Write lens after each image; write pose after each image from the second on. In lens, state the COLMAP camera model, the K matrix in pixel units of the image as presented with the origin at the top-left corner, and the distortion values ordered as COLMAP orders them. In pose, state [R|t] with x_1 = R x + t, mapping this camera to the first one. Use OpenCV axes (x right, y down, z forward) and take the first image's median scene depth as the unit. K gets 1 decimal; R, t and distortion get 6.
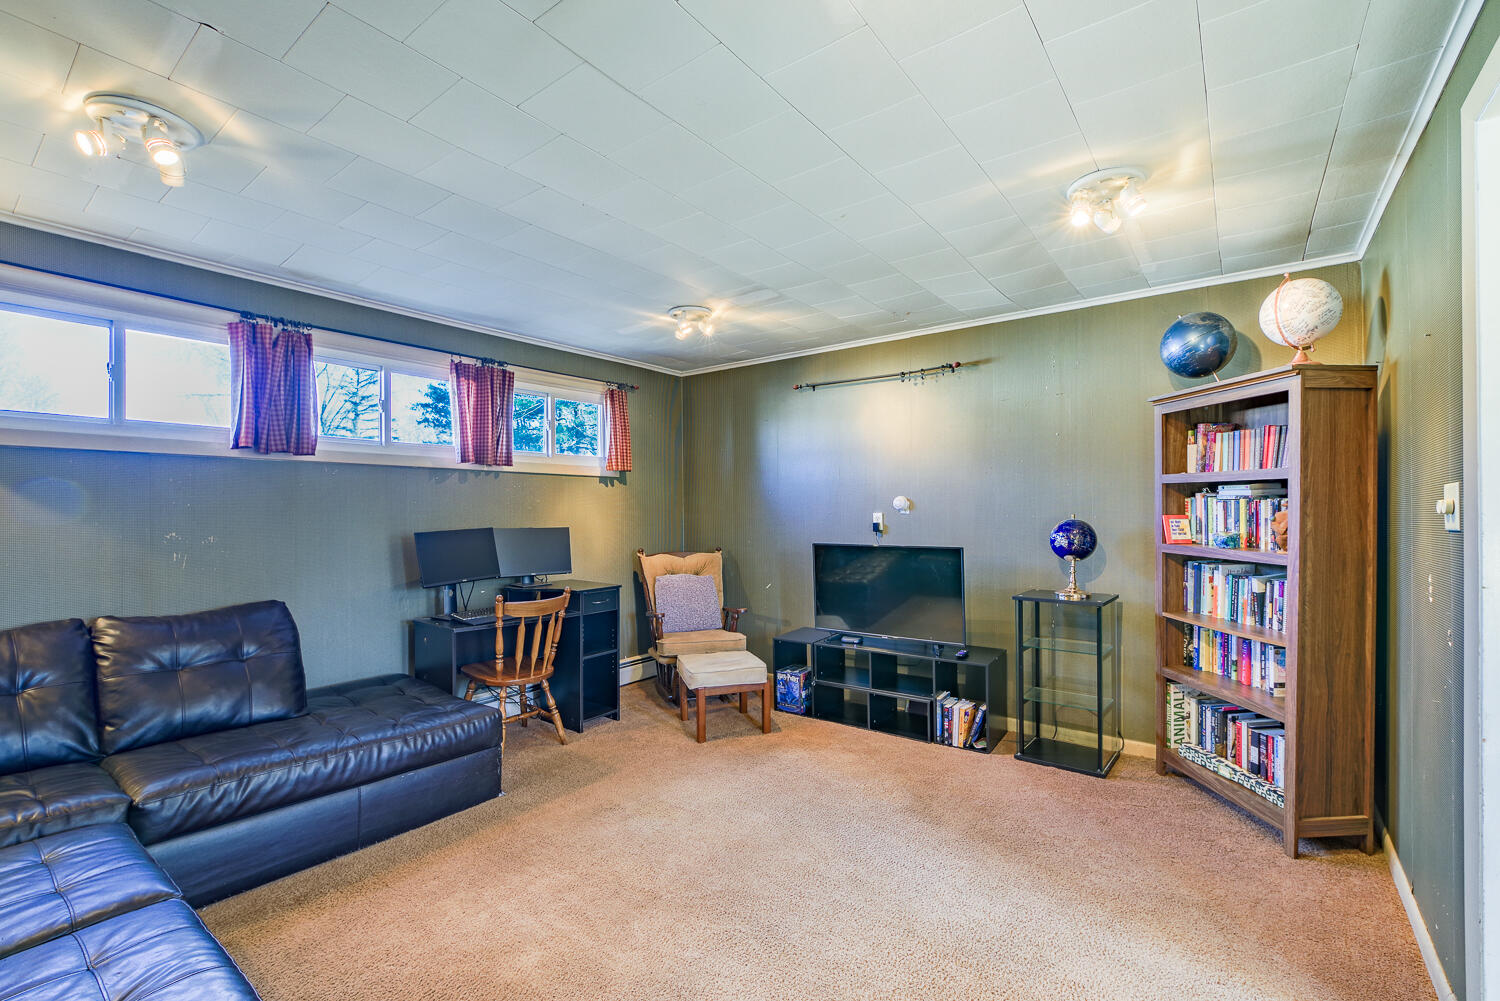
lens RADIAL K [[651.8, 0, 761.8], [0, 651.8, 505.5], [0, 0, 1]] dist [-0.007554, 0.000008]
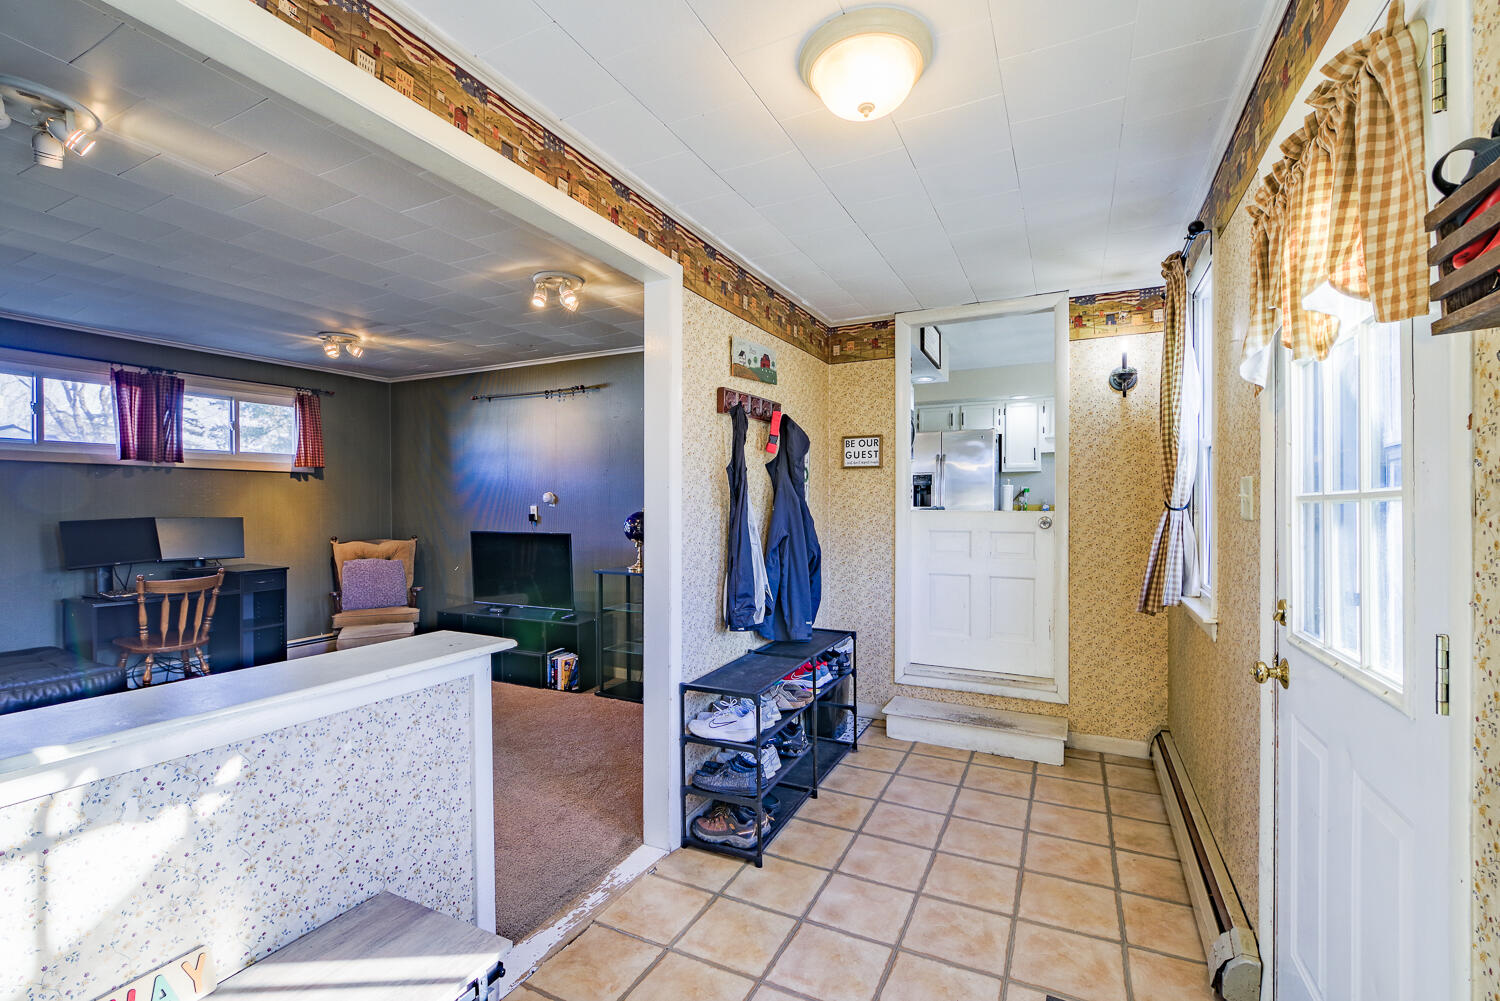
lens RADIAL K [[651.8, 0, 752.2], [0, 651.8, 501.3], [0, 0, 1]] dist [-0.007554, 0.000008]
pose [[0.983867, 0.005768, 0.178809, 0.409422], [-0.006691, 0.999967, 0.004556, -0.005728], [-0.178777, -0.005679, 0.983873, -0.295825]]
